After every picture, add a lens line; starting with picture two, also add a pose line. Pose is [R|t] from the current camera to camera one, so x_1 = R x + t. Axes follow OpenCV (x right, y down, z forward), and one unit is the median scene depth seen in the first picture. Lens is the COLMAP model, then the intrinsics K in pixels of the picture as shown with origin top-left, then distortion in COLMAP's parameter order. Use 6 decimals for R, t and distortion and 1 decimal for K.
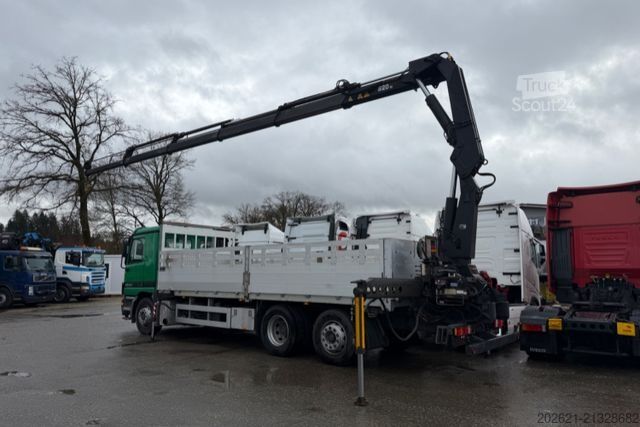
lens RADIAL K [[457.5, 0, 318.4], [0, 457.5, 217.3], [0, 0, 1]] dist [0.020953, -0.027926]
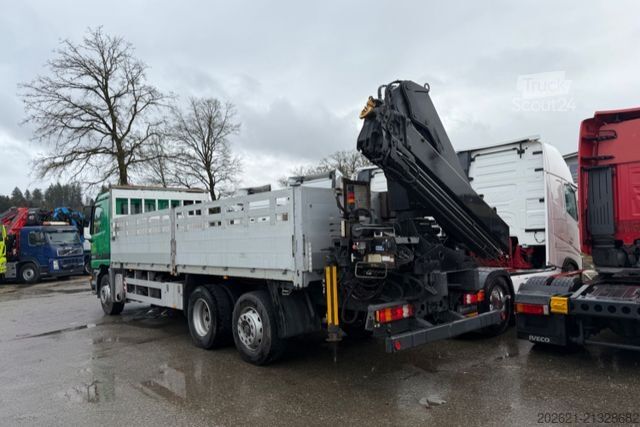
lens RADIAL K [[457.5, 0, 319.0], [0, 457.5, 217.9], [0, 0, 1]] dist [0.020953, -0.027926]
pose [[0.985313, -0.040317, -0.165927, 0.188042], [0.053502, 0.995689, 0.075775, 0.023374], [0.162157, -0.083539, 0.983222, 0.176686]]
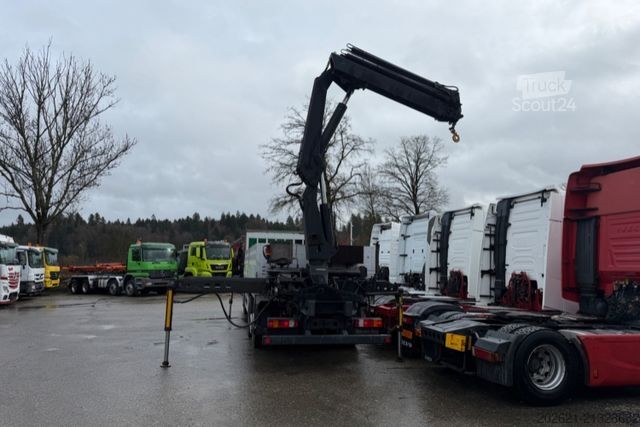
lens RADIAL K [[457.5, 0, 320.1], [0, 457.5, 217.5], [0, 0, 1]] dist [0.020953, -0.027926]
pose [[0.761150, -0.053886, -0.646333, 0.642704], [0.061493, 0.998049, -0.010793, 0.003197], [0.645654, -0.031530, 0.762979, 0.112377]]
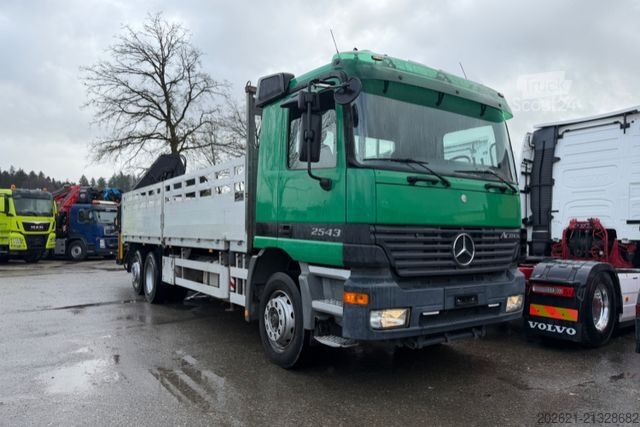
lens RADIAL K [[457.5, 0, 312.4], [0, 457.5, 218.0], [0, 0, 1]] dist [0.020953, -0.027926]
pose [[0.958615, 0.001976, -0.284698, 0.166402], [0.020170, 0.996992, 0.074835, 0.061139], [0.283990, -0.077480, 0.955692, 0.269360]]
